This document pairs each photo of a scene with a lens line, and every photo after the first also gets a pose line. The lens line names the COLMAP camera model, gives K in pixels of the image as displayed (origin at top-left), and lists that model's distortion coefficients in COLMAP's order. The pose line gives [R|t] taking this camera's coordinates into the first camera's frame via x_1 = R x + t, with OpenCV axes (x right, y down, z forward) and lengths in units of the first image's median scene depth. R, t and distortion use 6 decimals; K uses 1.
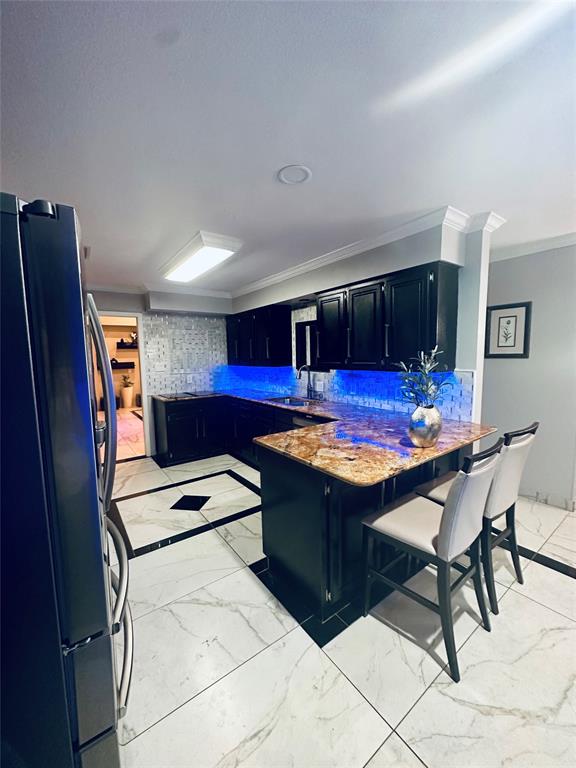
lens RADIAL K [[306.3, 0, 296.1], [0, 306.3, 388.0], [0, 0, 1]] dist [-0.004349, 0.000635]
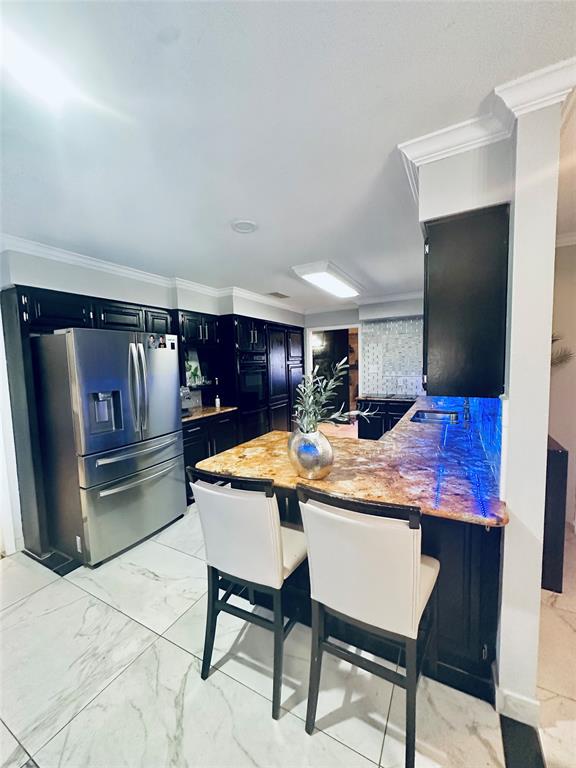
lens RADIAL K [[306.3, 0, 281.2], [0, 306.3, 388.1], [0, 0, 1]] dist [-0.004349, 0.000635]
pose [[0.408145, 0.088179, -0.908649, 0.875362], [-0.080801, 0.994907, 0.060256, -0.077027], [0.909334, 0.048826, 0.413191, 0.436688]]
